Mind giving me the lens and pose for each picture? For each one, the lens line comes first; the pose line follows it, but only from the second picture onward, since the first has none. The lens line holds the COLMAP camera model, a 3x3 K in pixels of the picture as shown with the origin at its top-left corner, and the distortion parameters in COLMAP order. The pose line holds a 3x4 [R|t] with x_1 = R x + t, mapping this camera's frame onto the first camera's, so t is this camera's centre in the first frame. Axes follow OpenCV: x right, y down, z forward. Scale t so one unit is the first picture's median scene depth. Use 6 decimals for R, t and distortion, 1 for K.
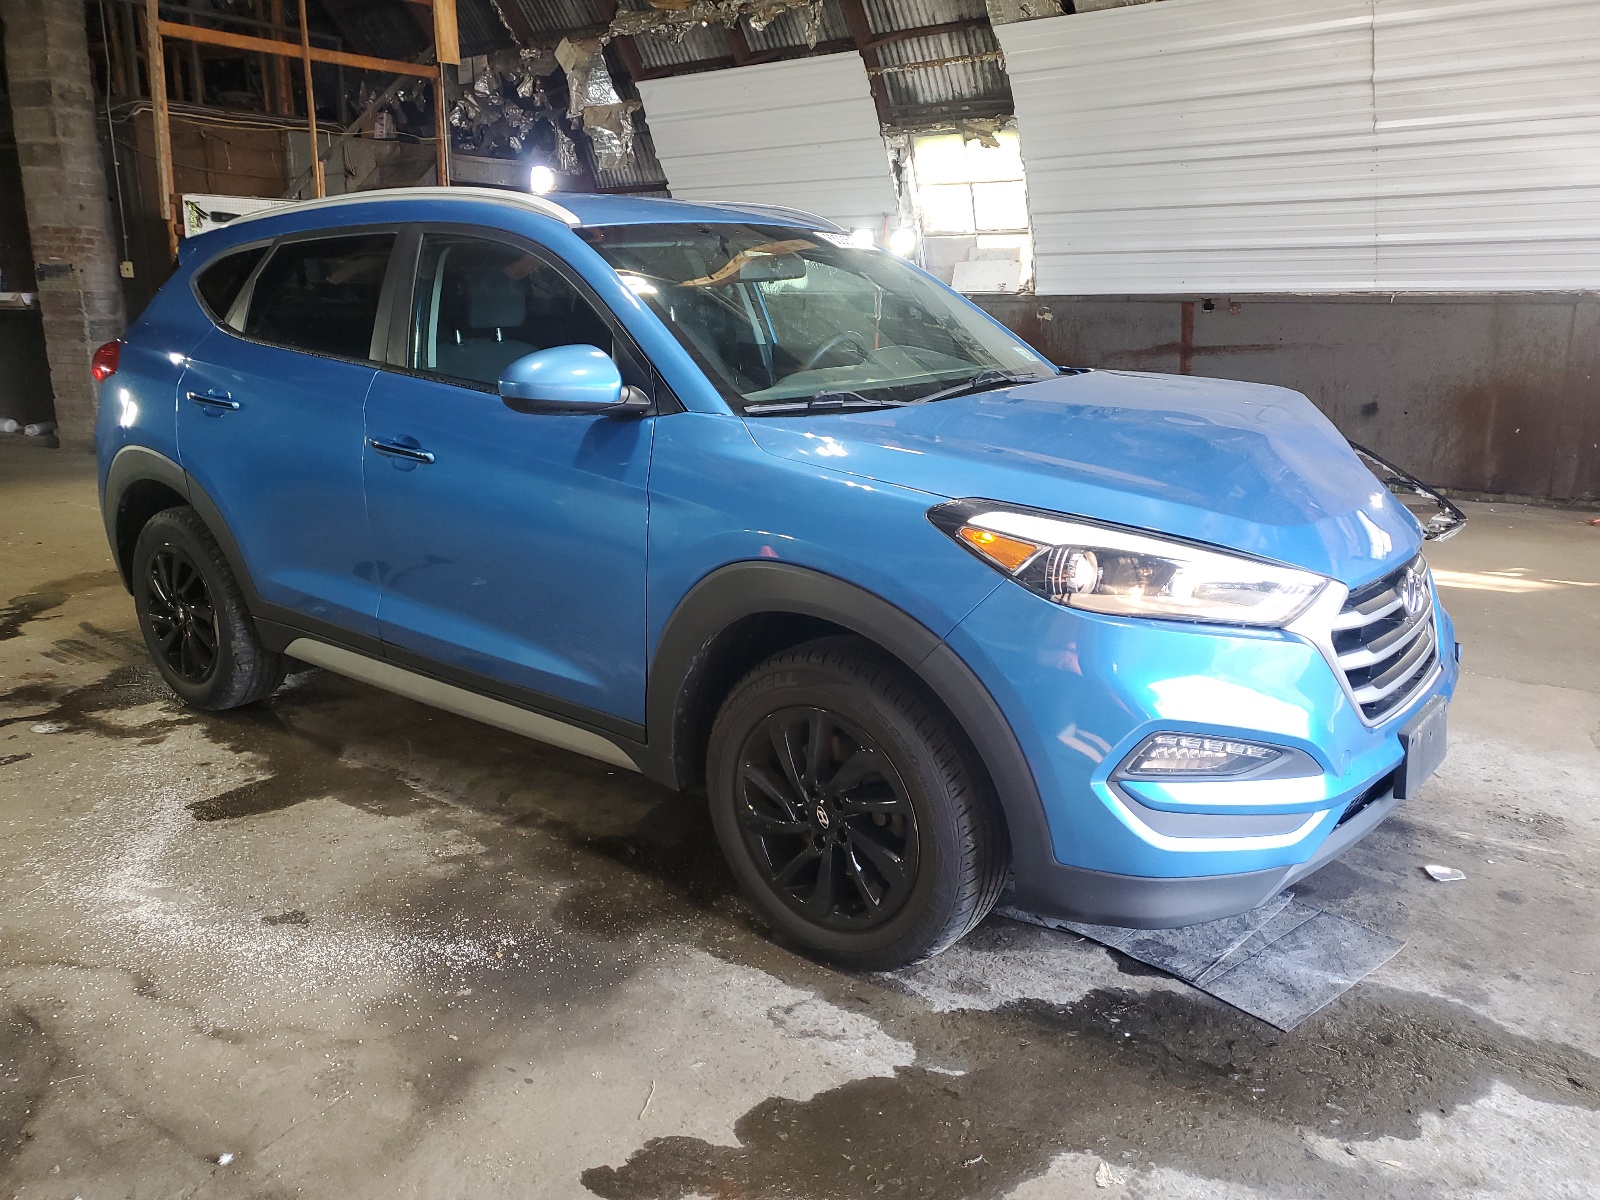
lens RADIAL K [[1199.7, 0, 800.6], [0, 1199.7, 608.4], [0, 0, 1]] dist [0.005548, -0.005059]
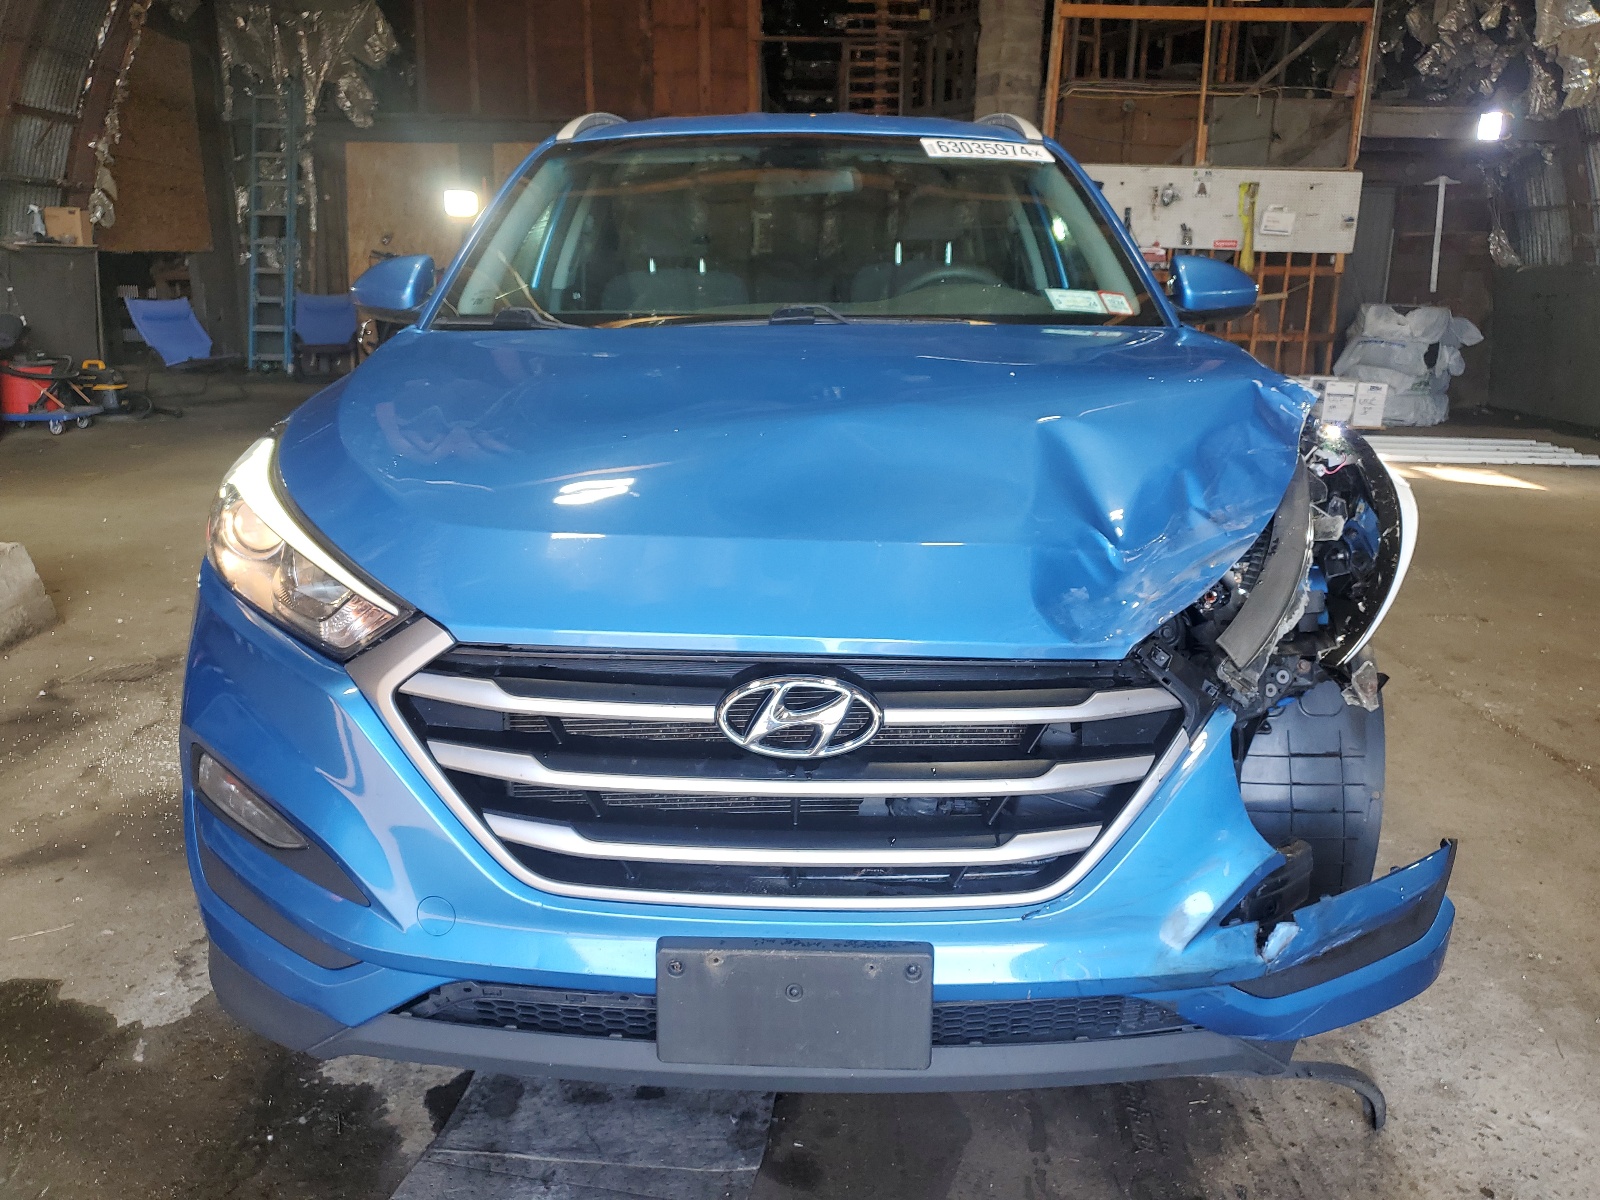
lens RADIAL K [[1199.7, 0, 805.6], [0, 1199.7, 589.7], [0, 0, 1]] dist [0.005548, -0.005059]
pose [[0.636555, 0.207985, -0.742658, 0.202268], [-0.208753, 0.973470, 0.093696, -0.026576], [0.742442, 0.095389, 0.663084, 0.145755]]
